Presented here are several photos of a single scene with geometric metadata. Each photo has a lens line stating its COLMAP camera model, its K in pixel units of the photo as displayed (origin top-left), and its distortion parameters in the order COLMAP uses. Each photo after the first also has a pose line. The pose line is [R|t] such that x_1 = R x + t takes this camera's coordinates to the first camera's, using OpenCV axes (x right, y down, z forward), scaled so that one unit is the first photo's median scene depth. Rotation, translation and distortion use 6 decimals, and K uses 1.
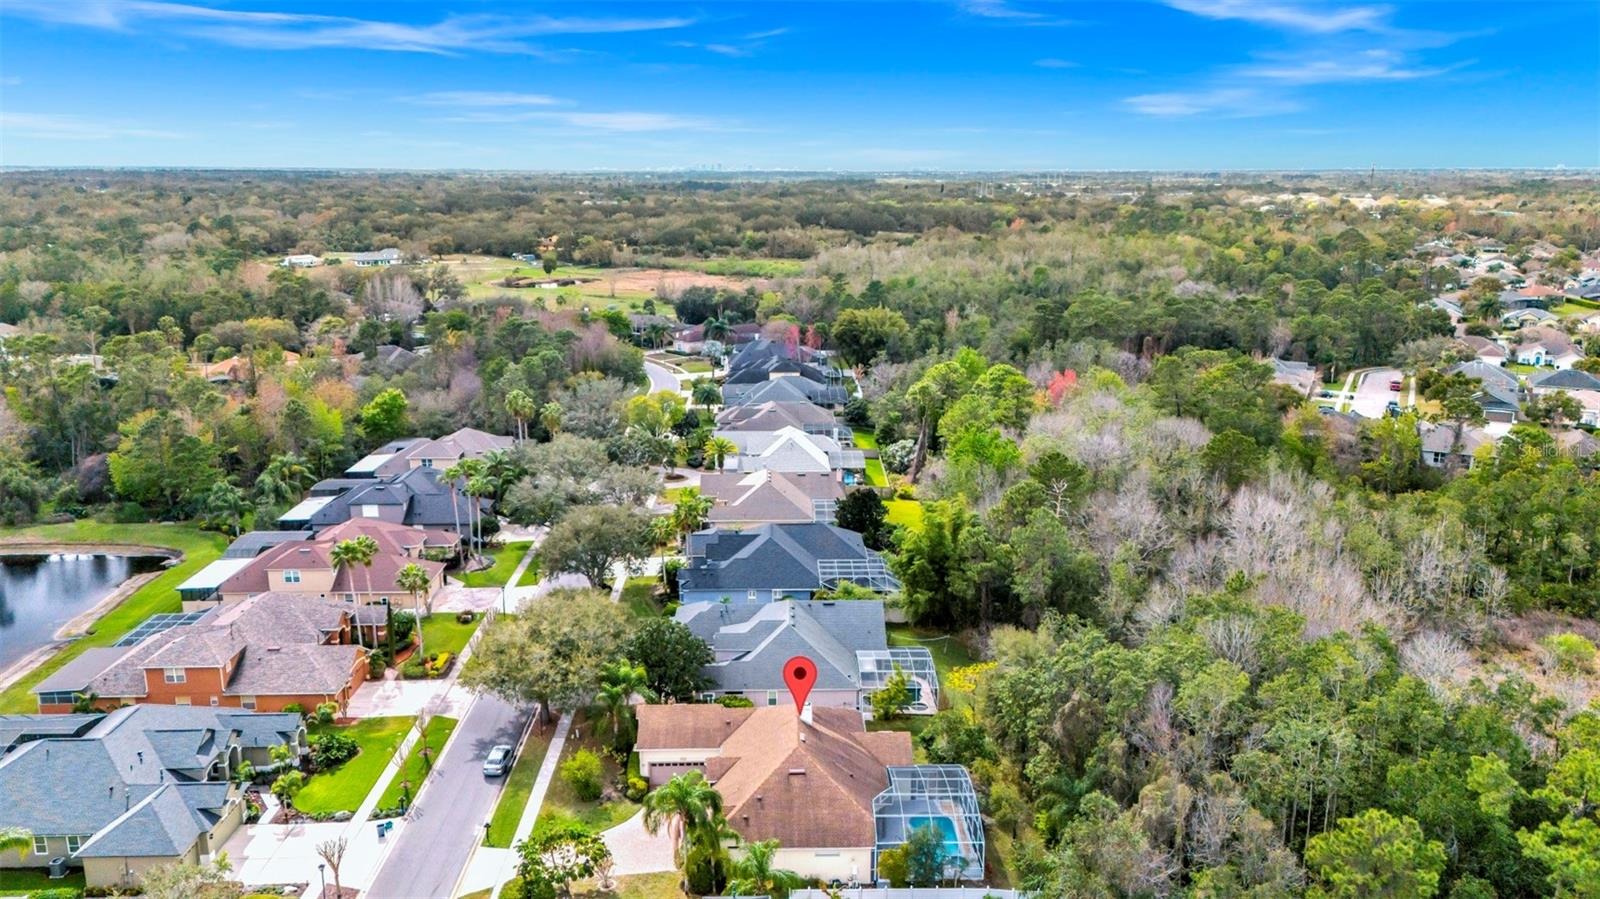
lens RADIAL K [[1155.0, 0, 800.0], [0, 1155.0, 449.5], [0, 0, 1]] dist [0.144468, -0.001687]
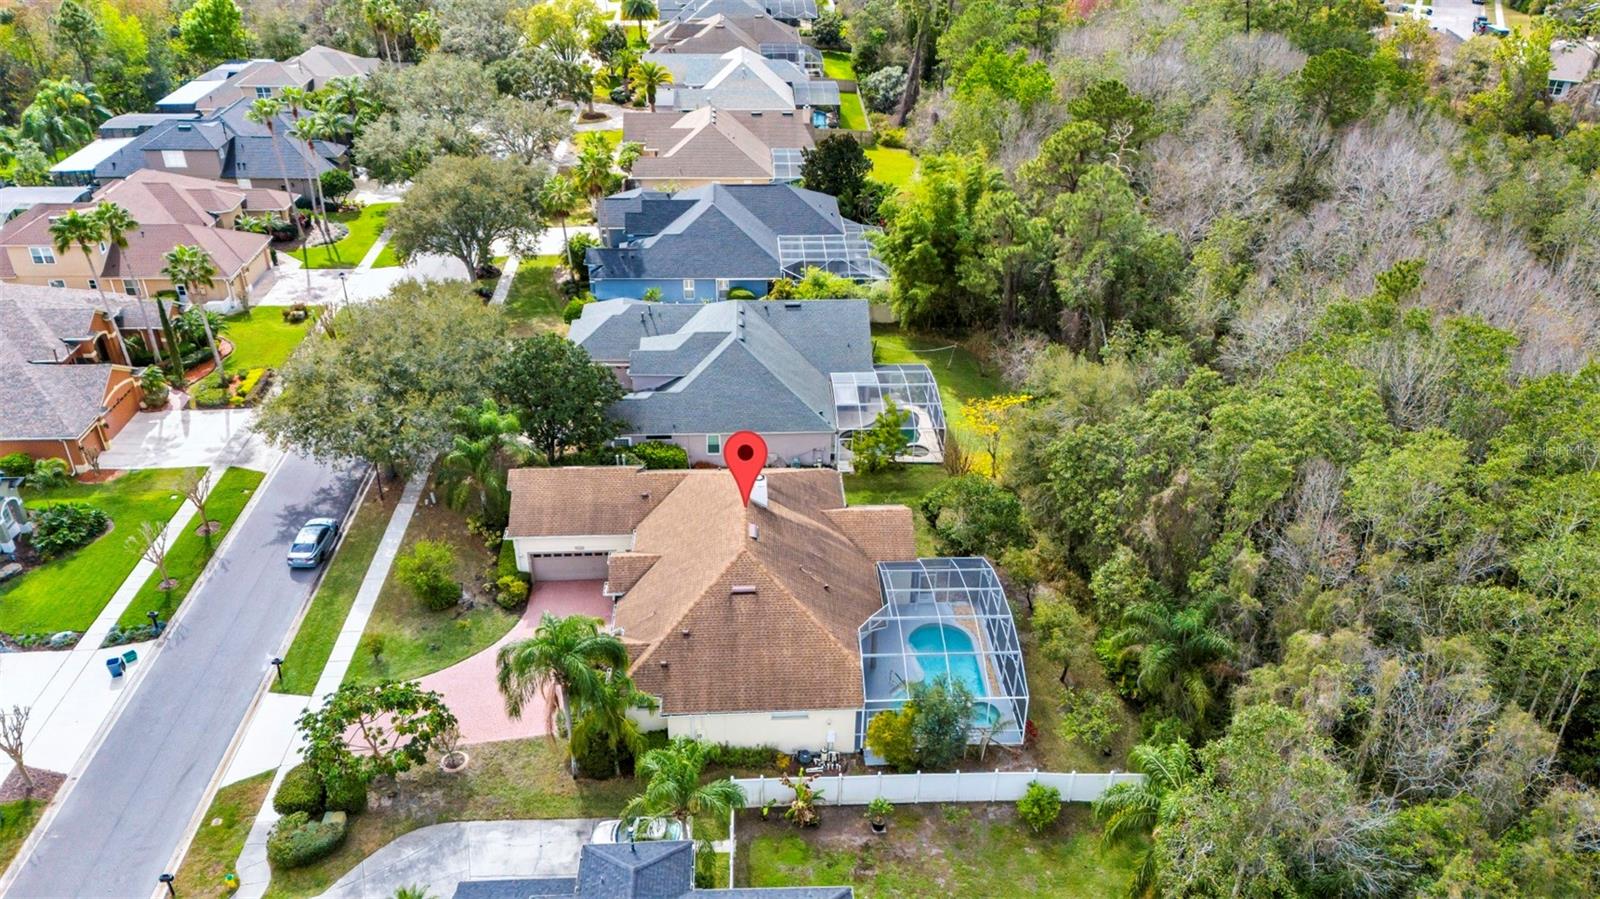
lens RADIAL K [[1159.0, 0, 800.0], [0, 1159.0, 449.5], [0, 0, 1]] dist [0.077329, -0.076220]
pose [[0.999504, -0.006738, 0.030762, 0.006965], [-0.002735, 0.954574, 0.297963, 0.005531], [-0.031373, -0.297899, 0.954082, 0.294090]]
